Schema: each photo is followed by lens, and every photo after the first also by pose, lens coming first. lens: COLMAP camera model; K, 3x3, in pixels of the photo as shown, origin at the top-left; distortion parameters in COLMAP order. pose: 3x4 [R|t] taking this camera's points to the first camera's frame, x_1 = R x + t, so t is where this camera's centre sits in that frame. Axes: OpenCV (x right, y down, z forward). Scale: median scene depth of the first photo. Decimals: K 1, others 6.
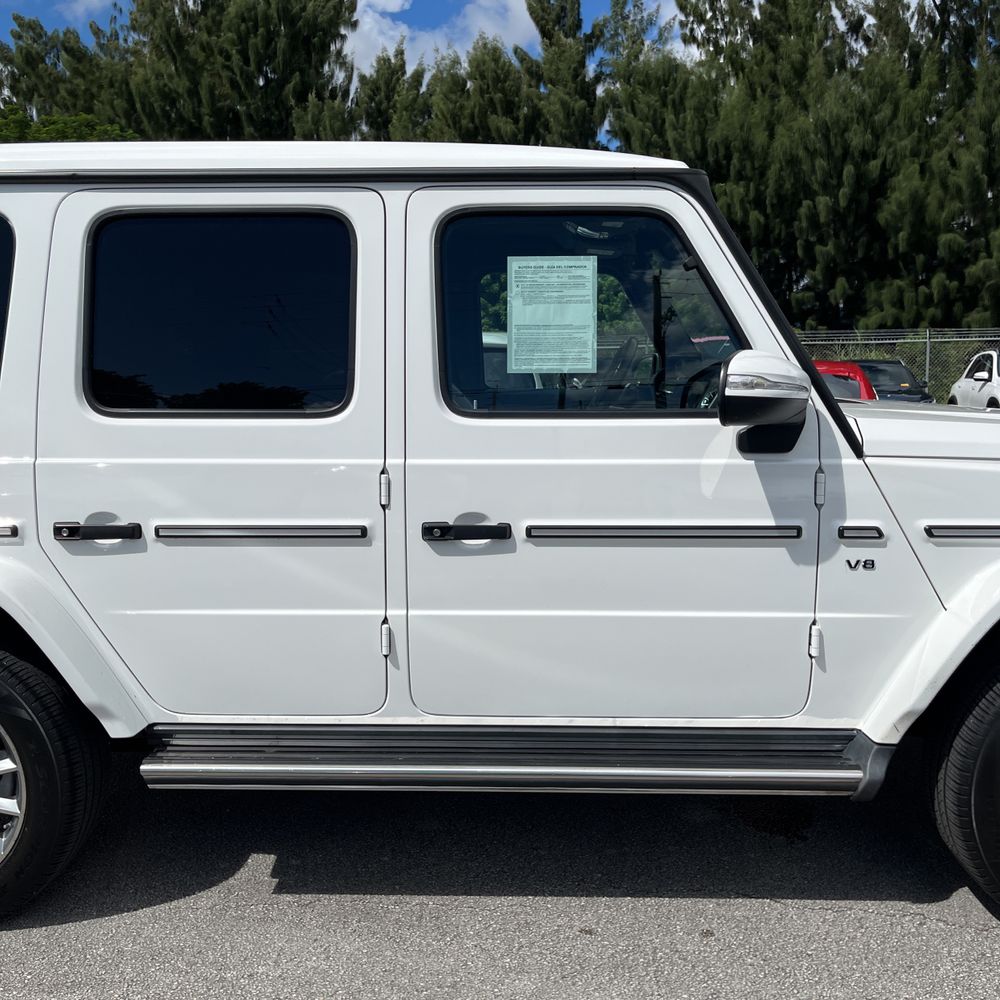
lens RADIAL K [[1037.8, 0, 513.6], [0, 1037.8, 501.0], [0, 0, 1]] dist [0.019153, 0.008905]
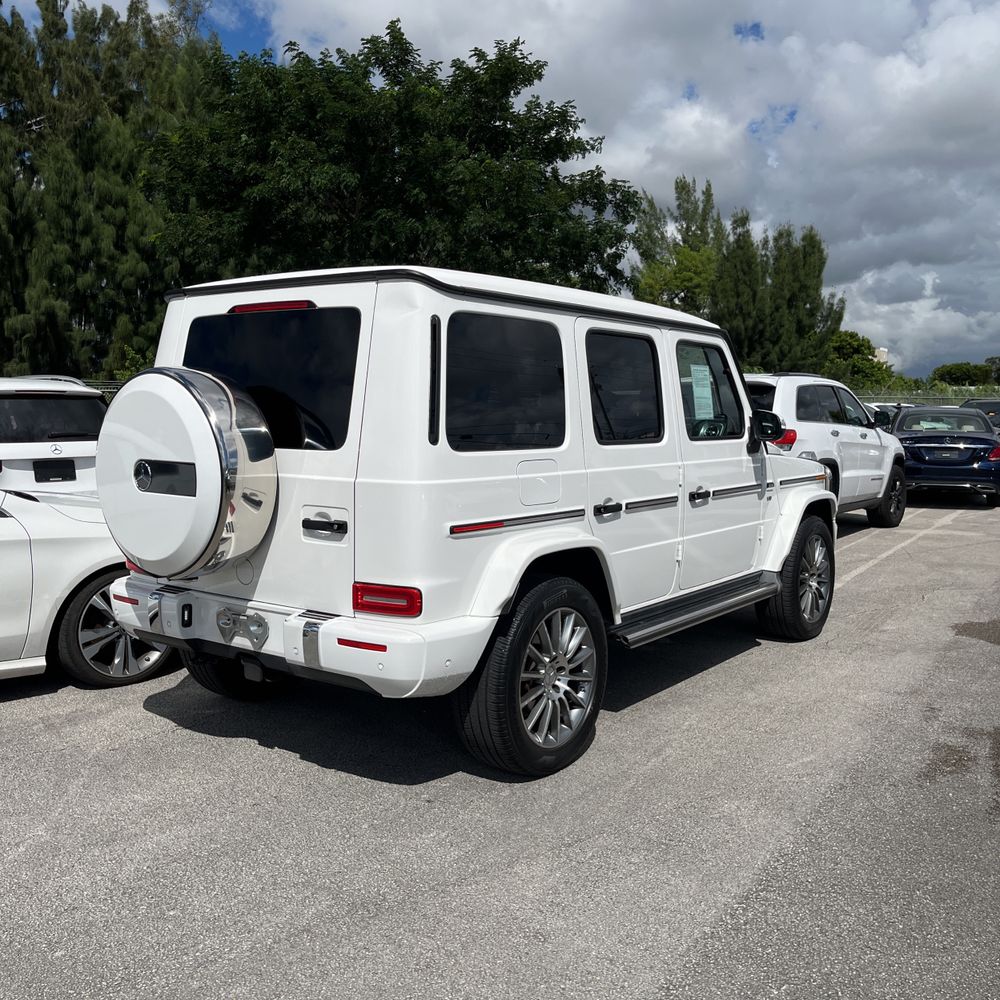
lens RADIAL K [[1020.5, 0, 500.0], [0, 1020.5, 500.0], [0, 0, 1]] dist [0.031866, -0.003039]
pose [[0.561885, -0.063846, 0.824748, -1.936591], [0.100242, 0.994925, 0.008727, -0.019028], [-0.821119, 0.077771, 0.565434, 0.166208]]
